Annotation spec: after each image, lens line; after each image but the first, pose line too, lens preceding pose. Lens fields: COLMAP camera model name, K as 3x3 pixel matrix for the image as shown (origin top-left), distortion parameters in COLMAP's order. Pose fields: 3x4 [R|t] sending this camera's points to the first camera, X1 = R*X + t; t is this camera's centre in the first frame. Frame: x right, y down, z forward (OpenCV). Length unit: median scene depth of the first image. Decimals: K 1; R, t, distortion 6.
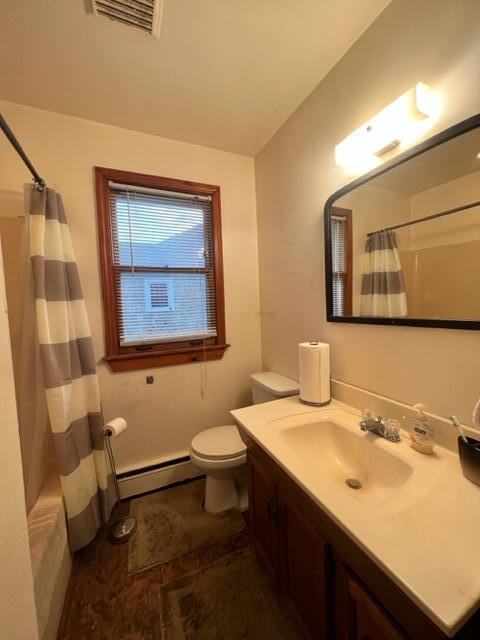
lens RADIAL K [[255.7, 0, 242.1], [0, 255.7, 318.3], [0, 0, 1]] dist [0.001226, 0.000250]
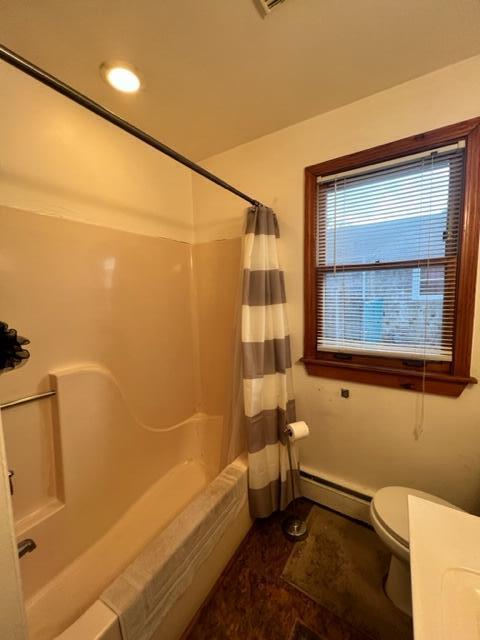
lens RADIAL K [[255.7, 0, 242.1], [0, 255.7, 318.3], [0, 0, 1]] dist [0.001226, 0.000250]
pose [[0.550709, 0.105025, -0.828064, 0.178729], [-0.046408, 0.994371, 0.095254, -0.103084], [0.833406, -0.014028, 0.552483, 0.257132]]
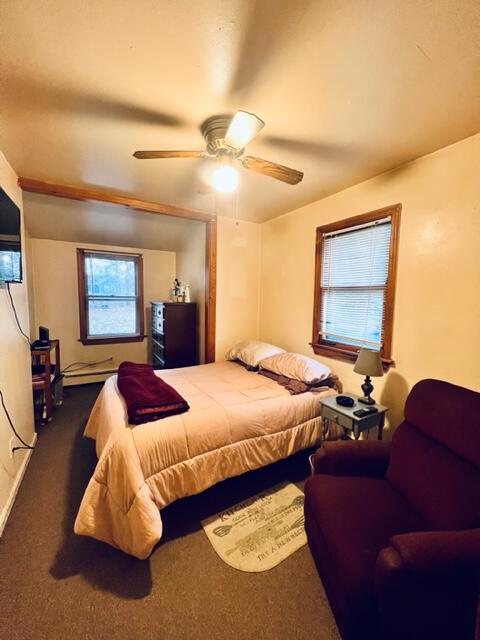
lens RADIAL K [[255.7, 0, 242.1], [0, 255.7, 318.3], [0, 0, 1]] dist [0.001226, 0.000250]
pose [[0.099195, 0.121880, -0.987576, 1.136583], [-0.075537, 0.990529, 0.114658, -0.175998], [0.992197, 0.063225, 0.107462, 0.401607]]
